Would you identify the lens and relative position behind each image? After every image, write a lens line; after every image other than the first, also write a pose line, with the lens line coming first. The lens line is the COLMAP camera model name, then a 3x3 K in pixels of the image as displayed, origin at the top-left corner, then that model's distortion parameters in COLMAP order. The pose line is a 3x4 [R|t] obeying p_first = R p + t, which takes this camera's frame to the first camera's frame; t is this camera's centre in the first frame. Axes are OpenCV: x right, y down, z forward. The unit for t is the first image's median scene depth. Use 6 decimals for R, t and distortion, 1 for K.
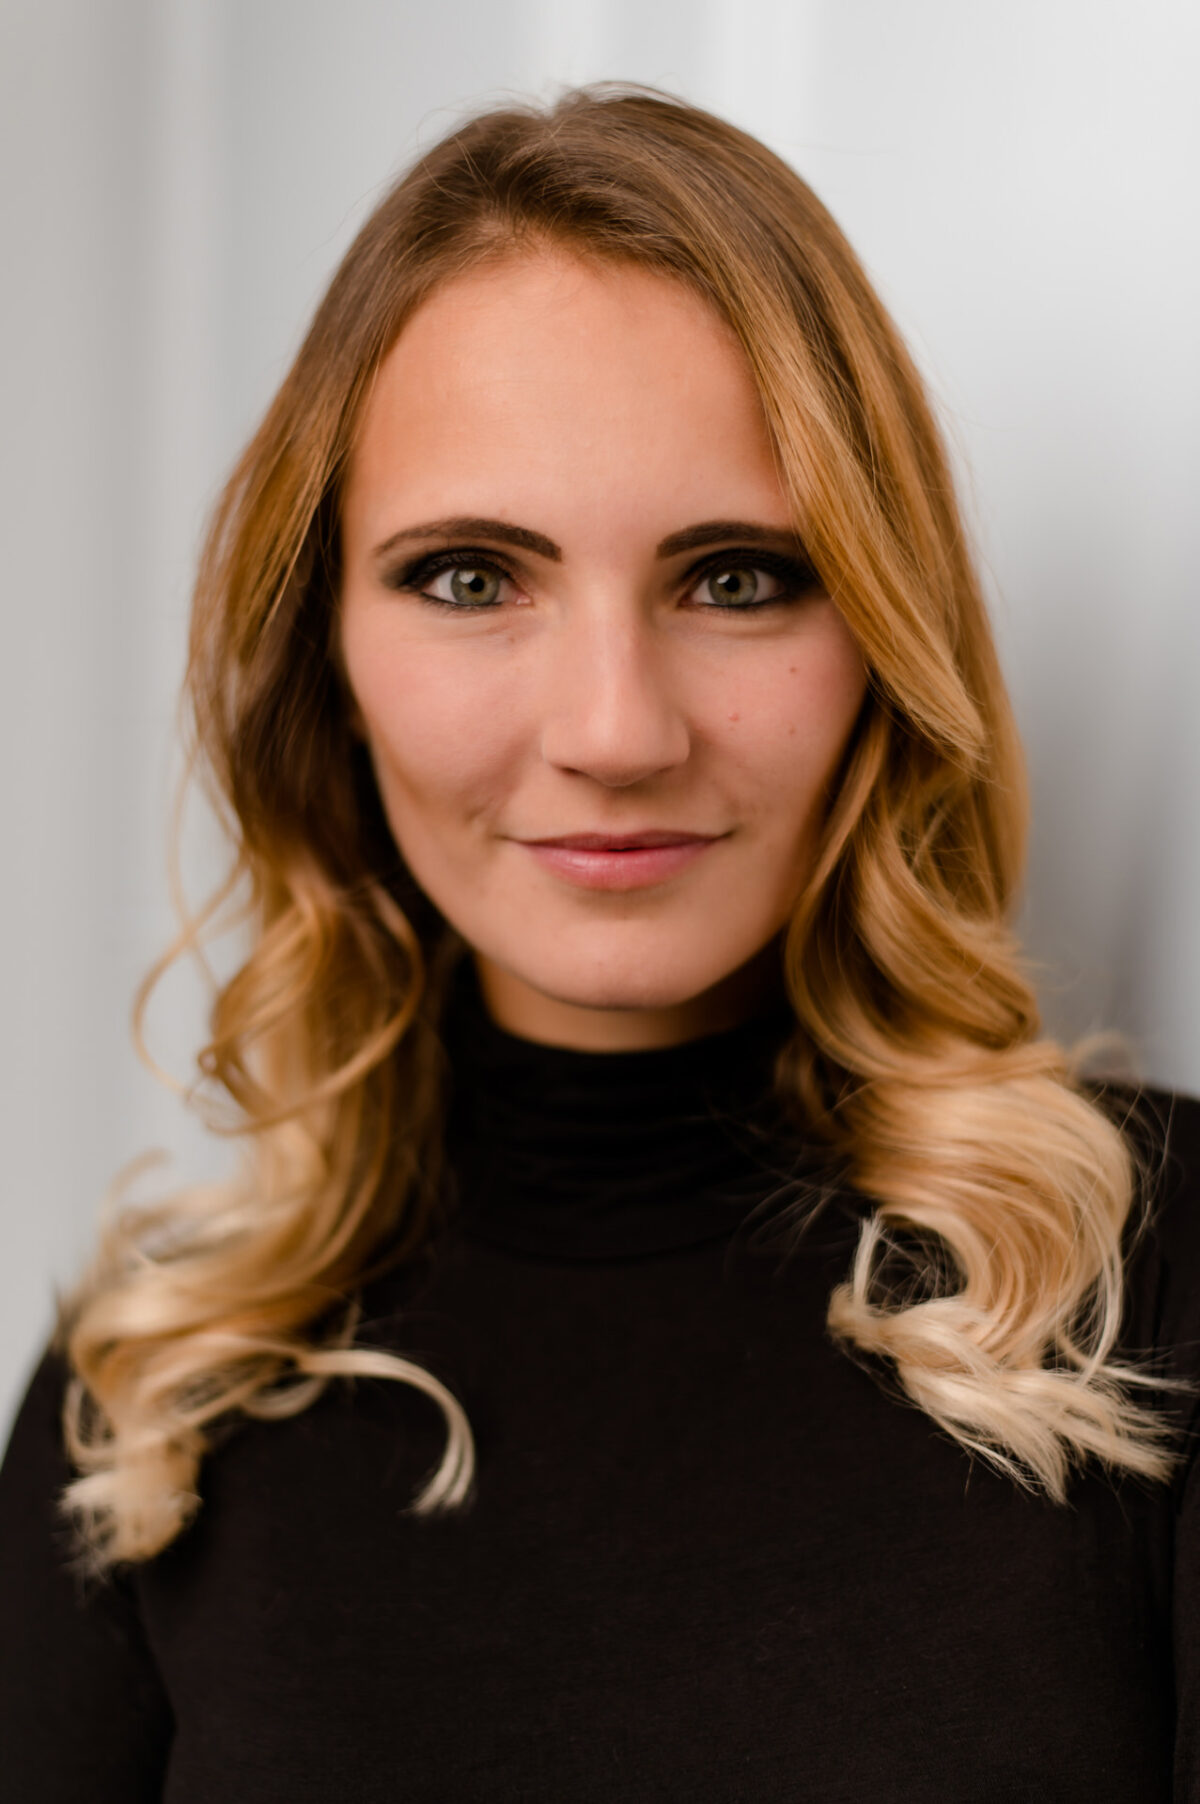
lens RADIAL K [[2889.4, 0, 612.0], [0, 2889.4, 912.4], [0, 0, 1]] dist [0.208623, 0.000000]
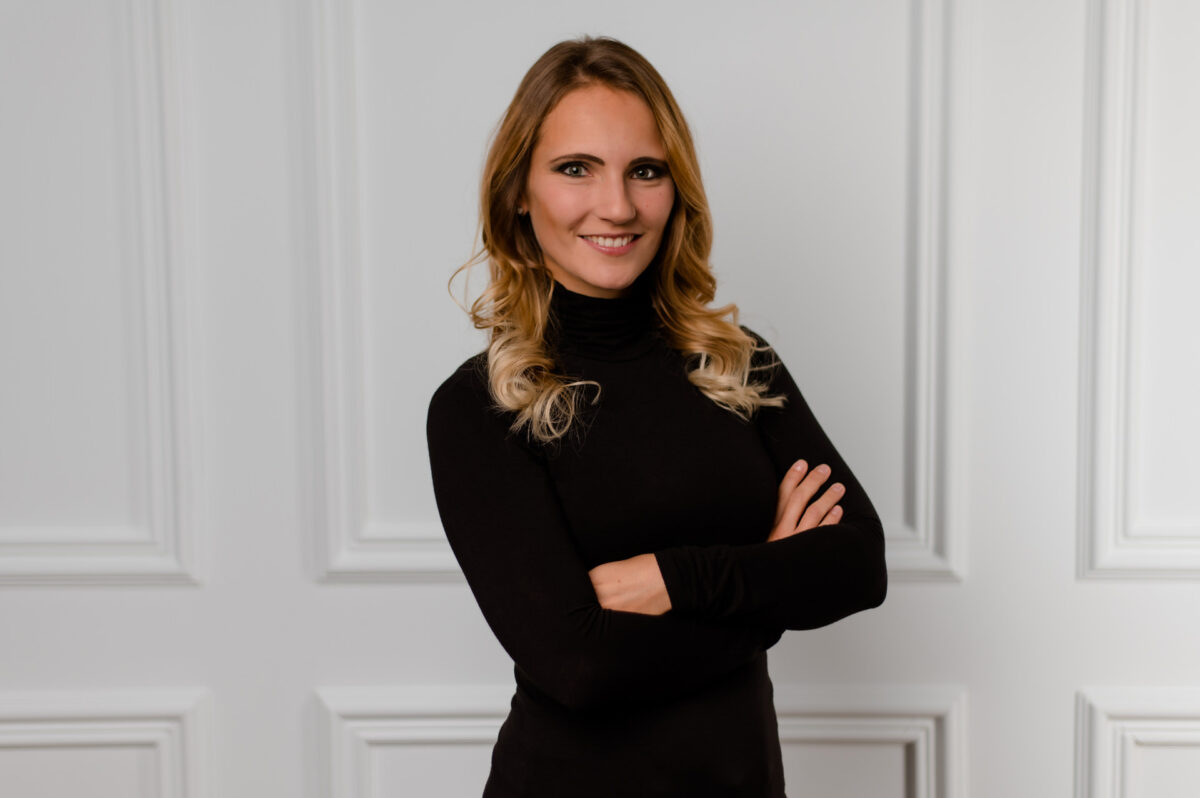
lens RADIAL K [[1922.0, 0, 607.8], [0, 1922.0, 391.3], [0, 0, 1]] dist [0.208623, 0.000000]
pose [[0.974020, 0.003273, 0.226438, -0.577785], [0.000758, 0.999843, -0.017712, 0.218564], [-0.226461, 0.017423, 0.973864, -1.453056]]
